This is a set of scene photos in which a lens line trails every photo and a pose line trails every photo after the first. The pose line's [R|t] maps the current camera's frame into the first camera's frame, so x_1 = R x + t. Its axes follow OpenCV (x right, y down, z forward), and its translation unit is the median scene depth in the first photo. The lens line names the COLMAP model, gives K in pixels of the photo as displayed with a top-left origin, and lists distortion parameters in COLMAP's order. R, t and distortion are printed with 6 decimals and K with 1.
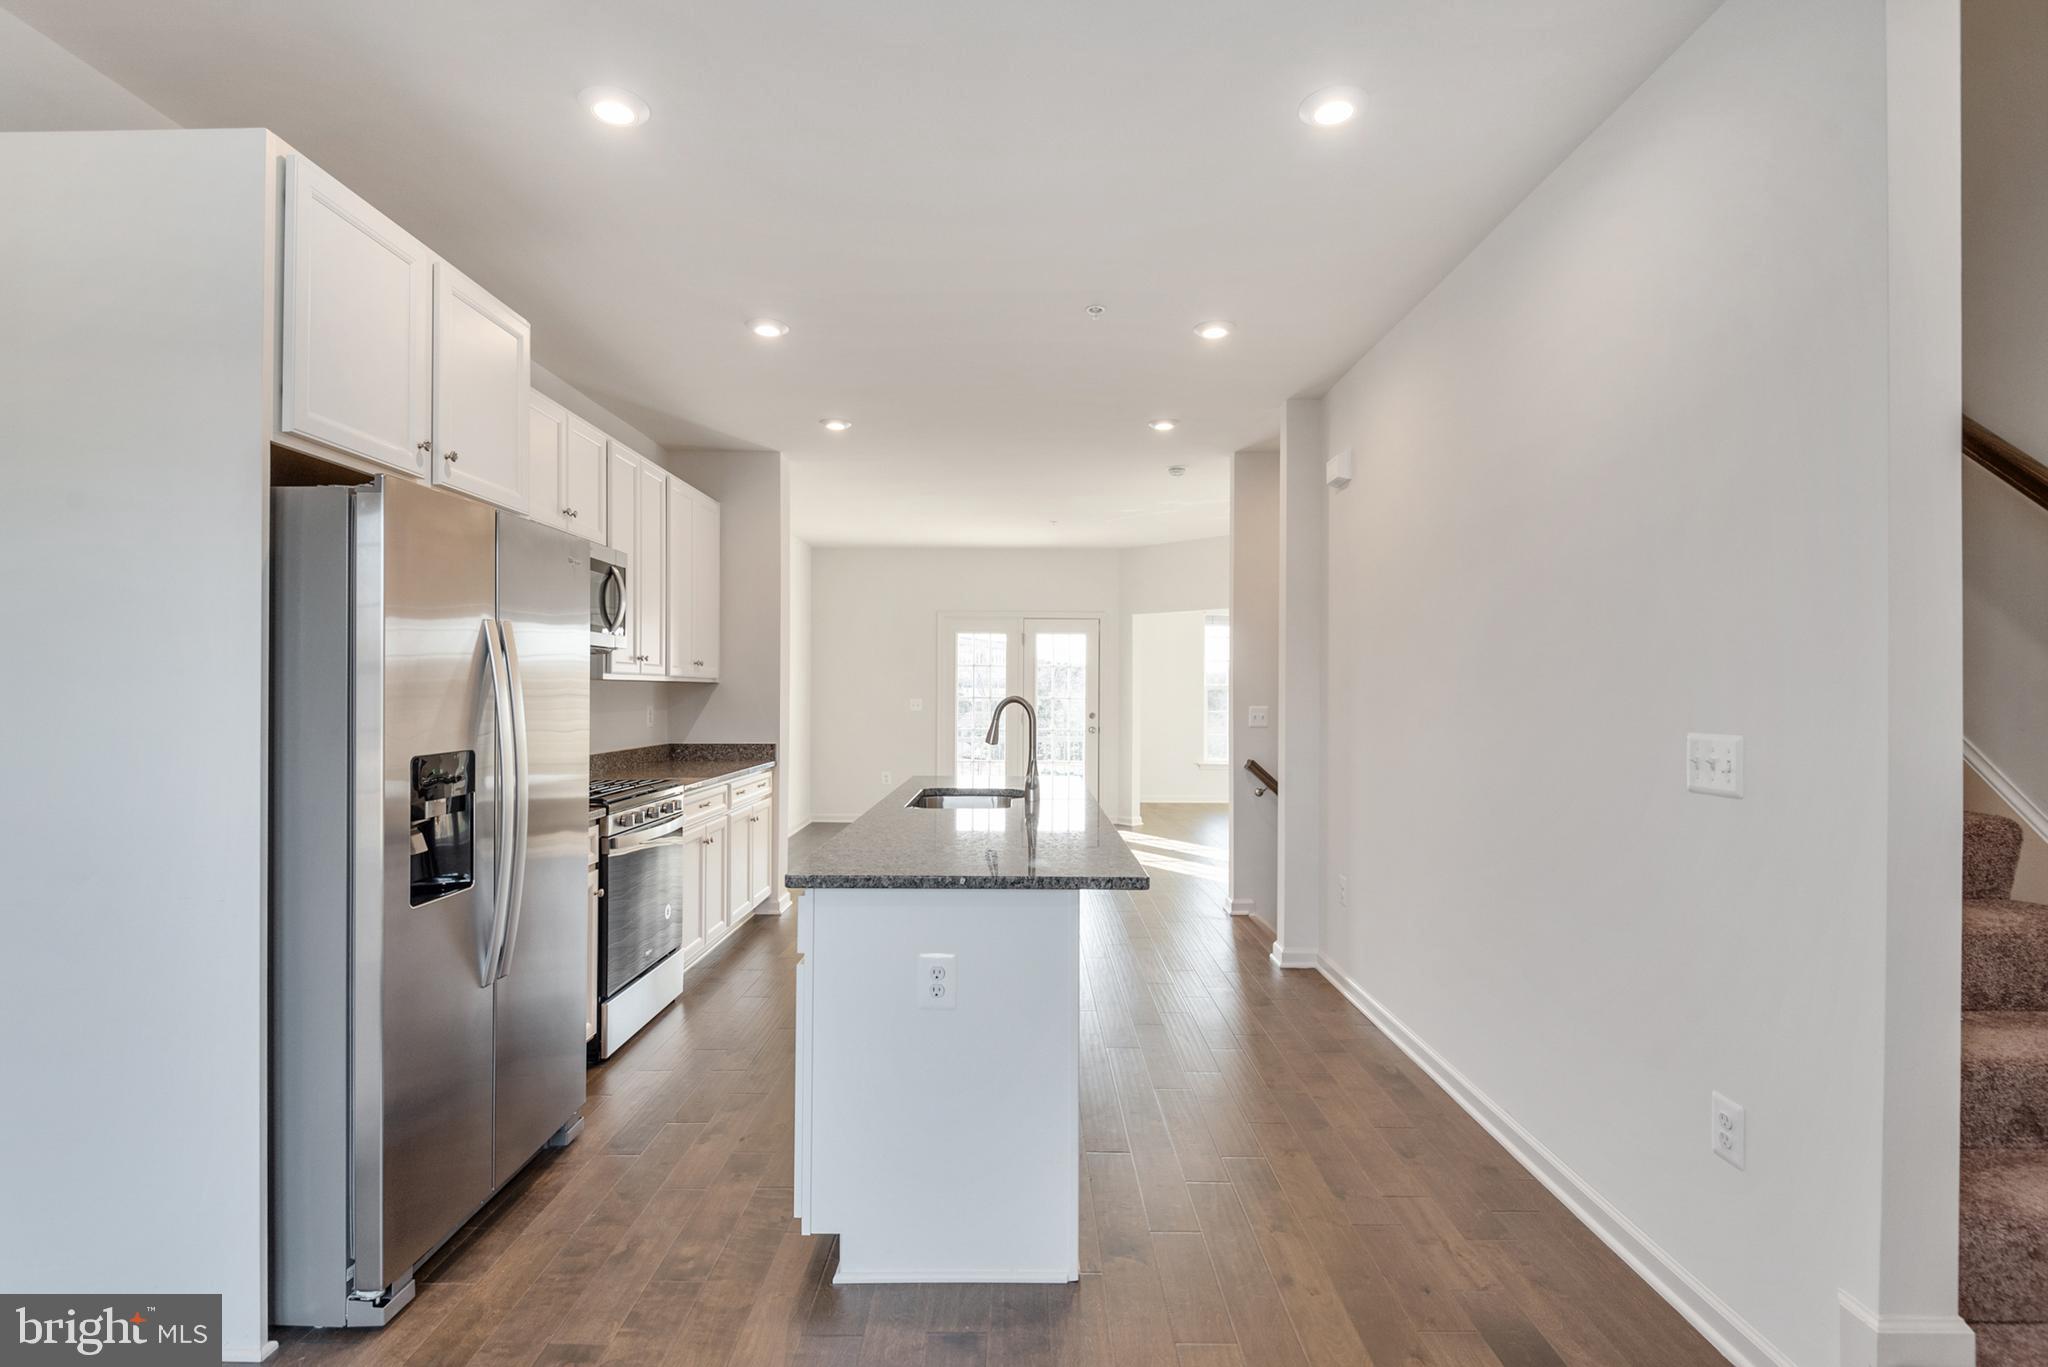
lens RADIAL K [[946.9, 0, 1013.0], [0, 946.9, 698.2], [0, 0, 1]] dist [0.000208, 0.000274]
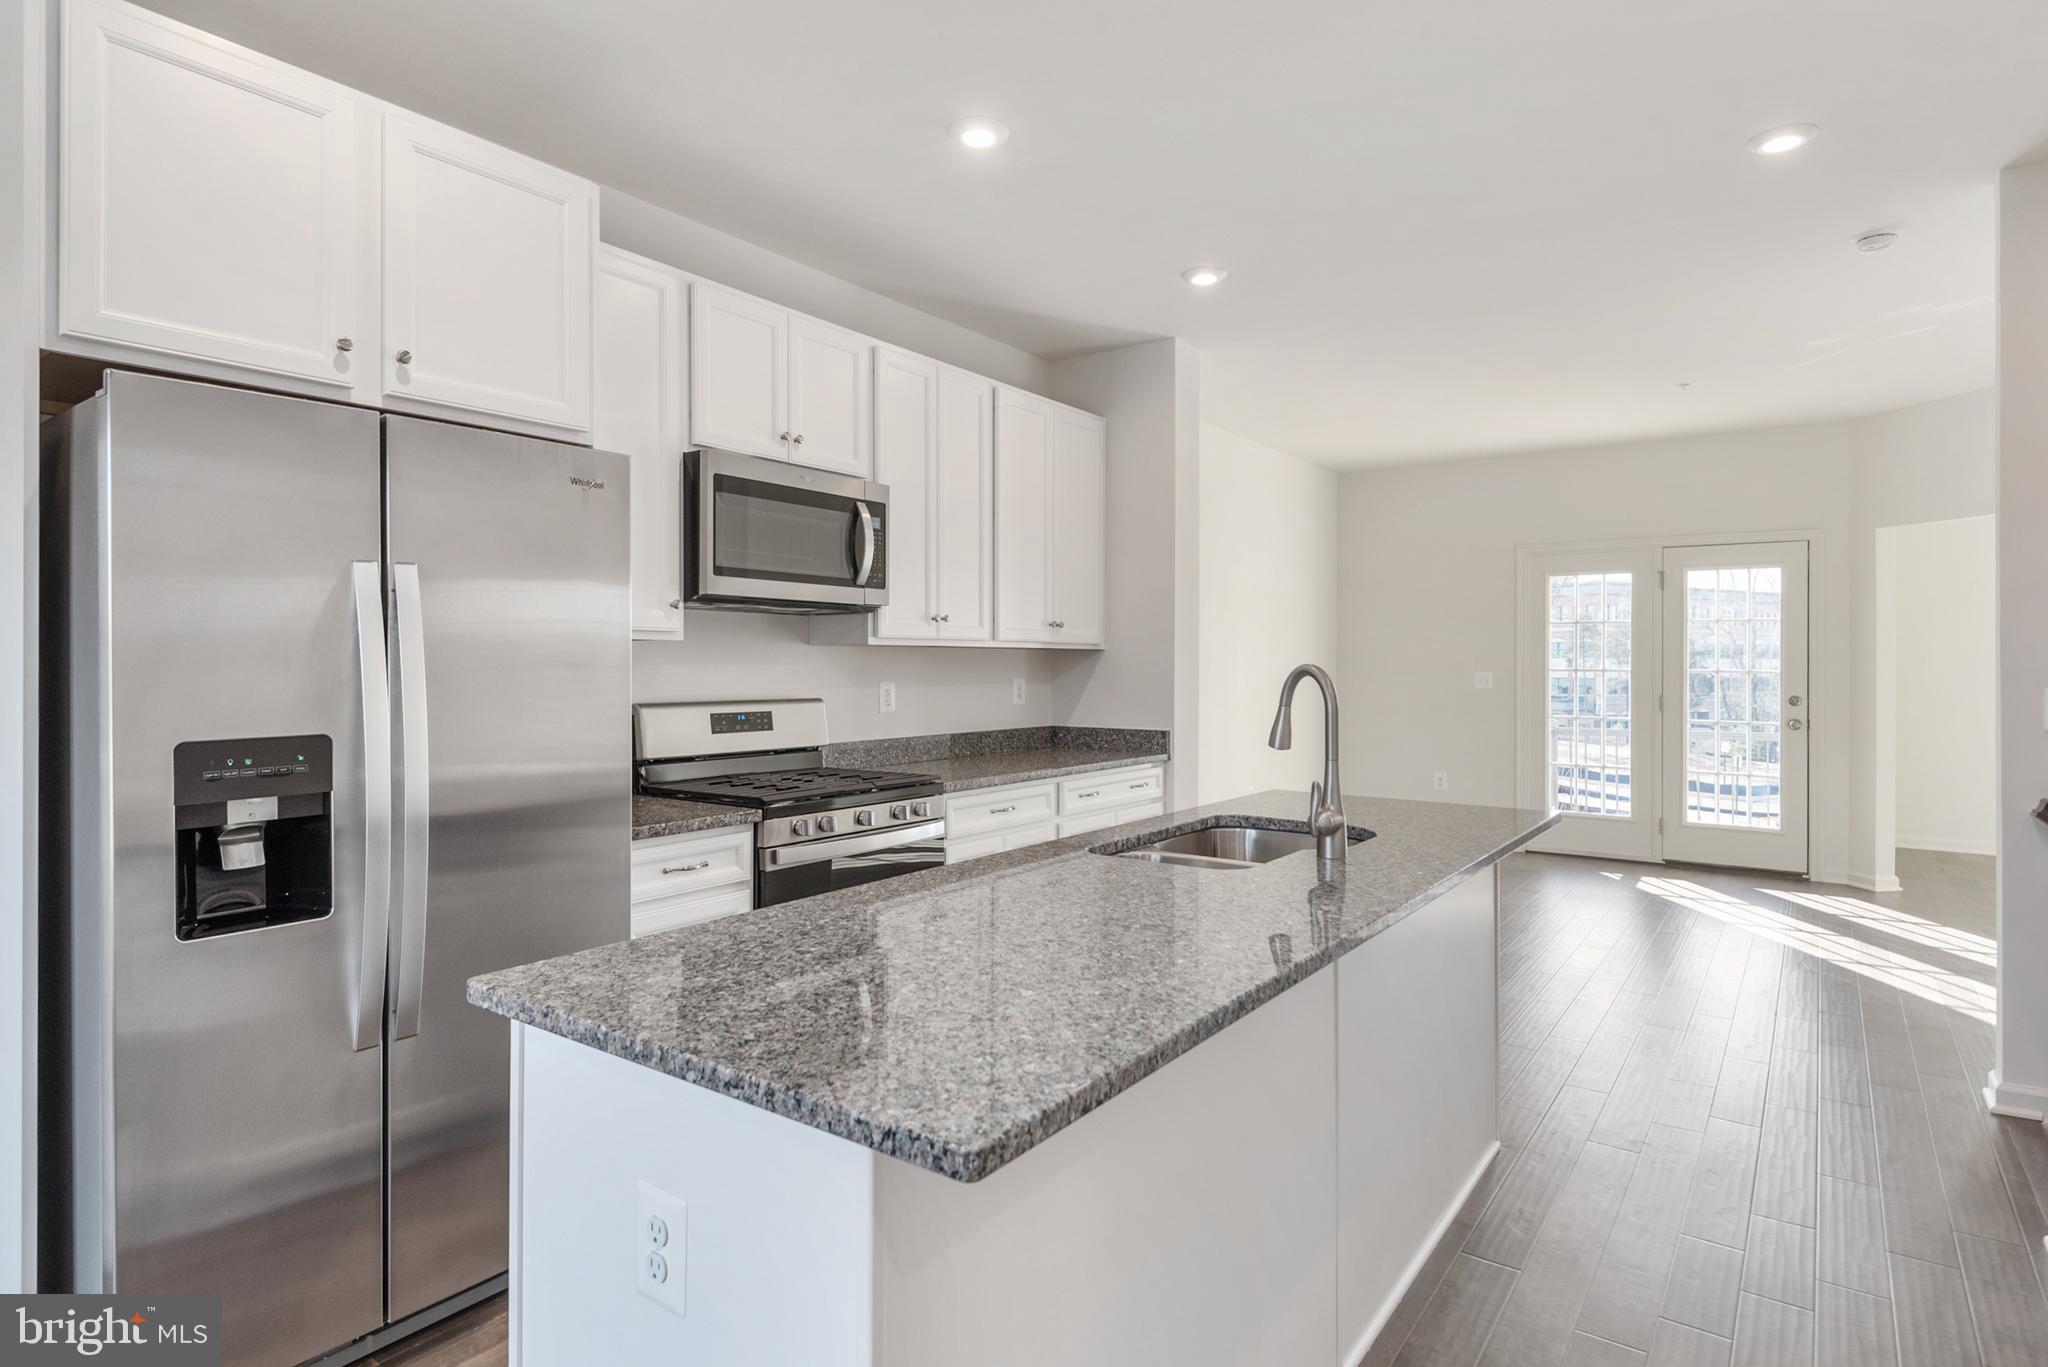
lens RADIAL K [[1067.7, 0, 1018.3], [0, 1067.7, 674.0], [0, 0, 1]] dist [0.002284, -0.001450]
pose [[0.808588, 0.004525, -0.588358, 0.148412], [-0.003332, 0.999990, 0.003112, 0.001194], [0.588366, -0.000556, 0.808594, 0.254498]]
